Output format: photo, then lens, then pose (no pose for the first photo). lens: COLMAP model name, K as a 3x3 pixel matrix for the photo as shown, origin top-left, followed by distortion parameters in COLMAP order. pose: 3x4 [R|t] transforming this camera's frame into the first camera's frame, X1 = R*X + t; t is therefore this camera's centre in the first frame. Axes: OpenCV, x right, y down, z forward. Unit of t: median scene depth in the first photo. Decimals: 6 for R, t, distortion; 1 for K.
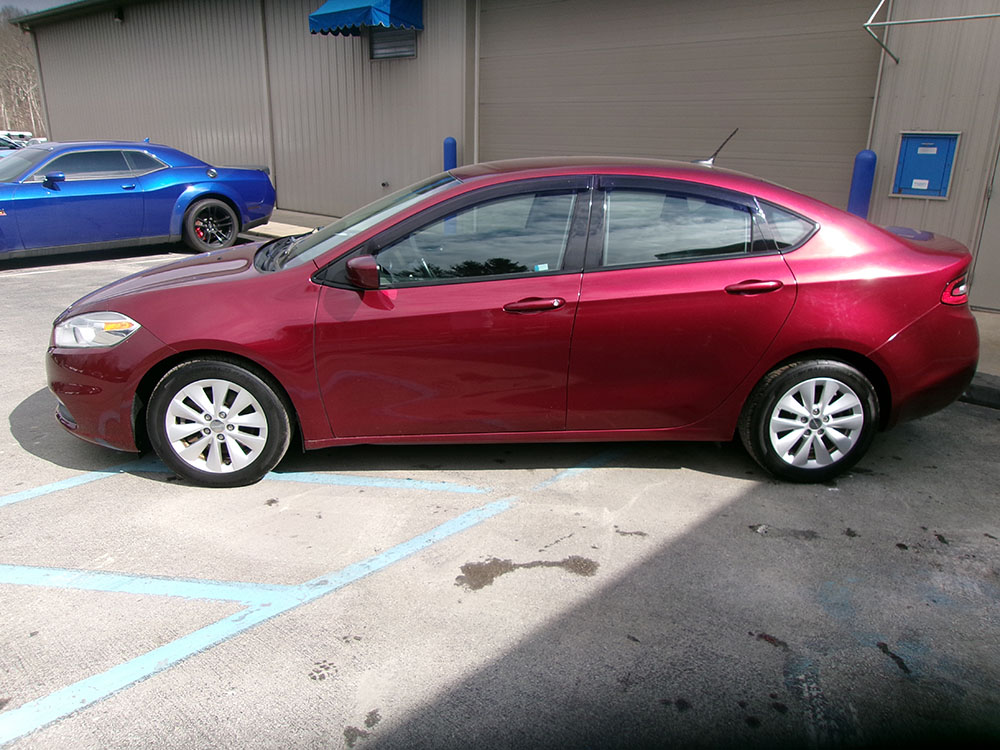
lens RADIAL K [[773.4, 0, 496.9], [0, 773.4, 374.8], [0, 0, 1]] dist [-0.023020, 0.039924]
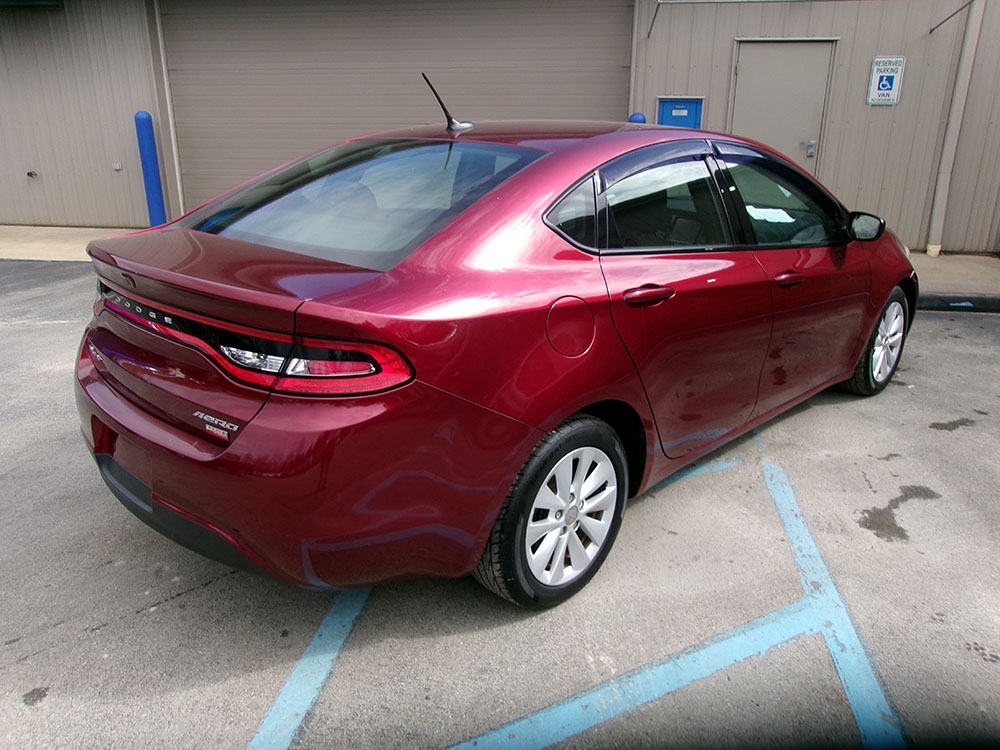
lens RADIAL K [[772.3, 0, 495.4], [0, 772.3, 371.7], [0, 0, 1]] dist [0.003685, 0.005301]
pose [[0.819444, -0.199308, 0.537390, -0.960594], [0.185040, 0.979381, 0.081075, -0.121445], [-0.542469, 0.033002, 0.839428, 0.416235]]
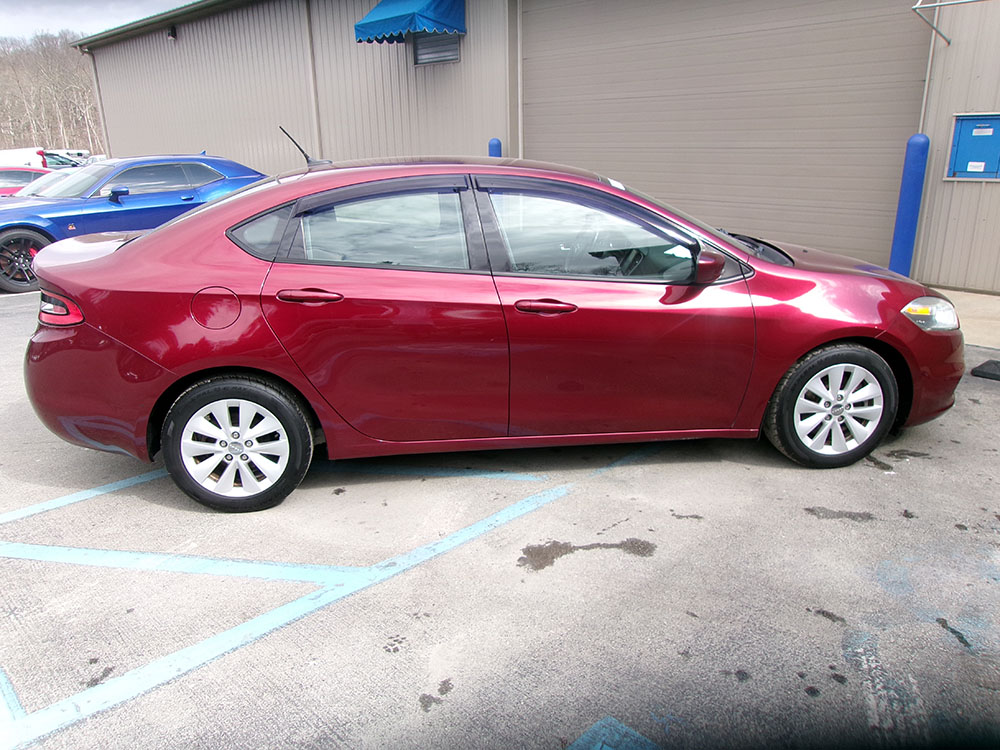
lens RADIAL K [[773.4, 0, 496.9], [0, 773.4, 374.8], [0, 0, 1]] dist [-0.023020, 0.039924]
pose [[0.997967, -0.020800, -0.060245, -0.013454], [0.020754, 0.999784, -0.001392, 0.015108], [0.060261, 0.000139, 0.998183, -0.040918]]
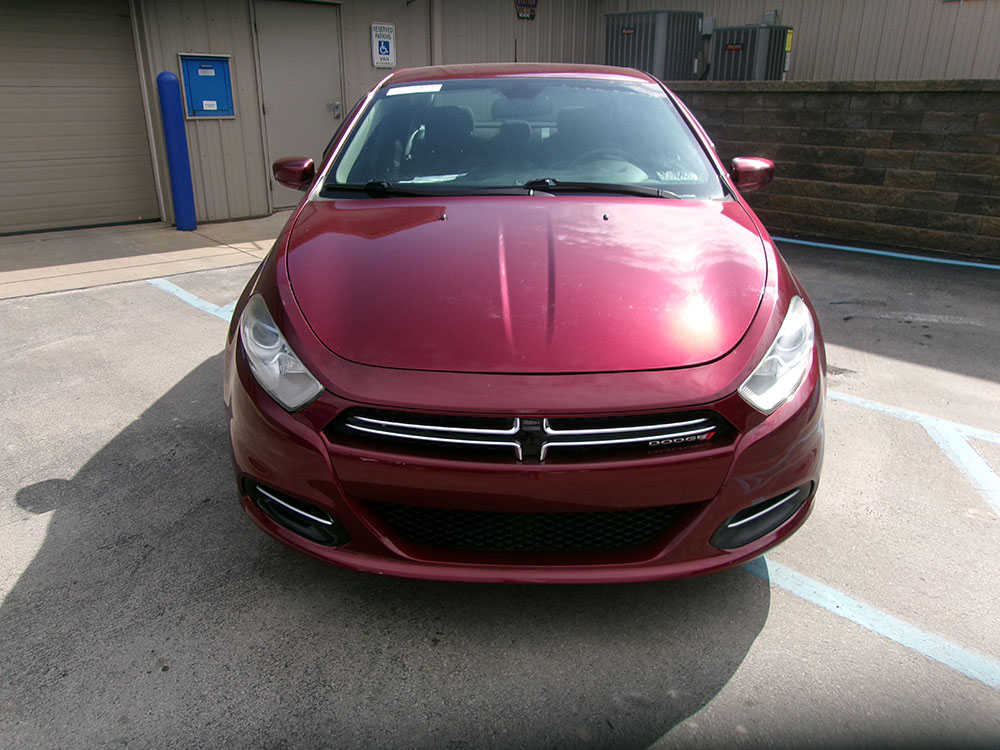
lens RADIAL K [[772.3, 0, 495.4], [0, 772.3, 371.7], [0, 0, 1]] dist [0.003685, 0.005301]
pose [[0.068863, -0.357908, 0.931214, -1.332515], [0.299765, 0.897718, 0.322867, -0.360226], [-0.951524, 0.256912, 0.169108, 1.352514]]
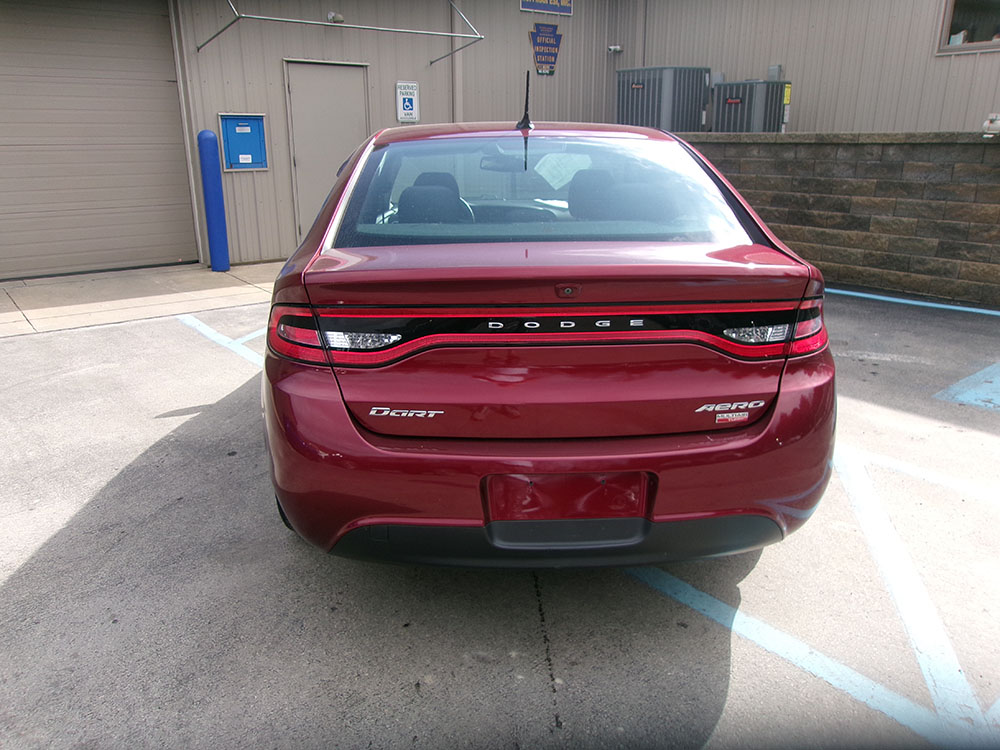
lens RADIAL K [[773.4, 0, 496.9], [0, 773.4, 374.8], [0, 0, 1]] dist [-0.023020, 0.039924]
pose [[0.137720, -0.311618, 0.940174, -1.461494], [0.306429, 0.916055, 0.258737, -0.333196], [-0.941878, 0.252464, 0.221648, 1.167204]]
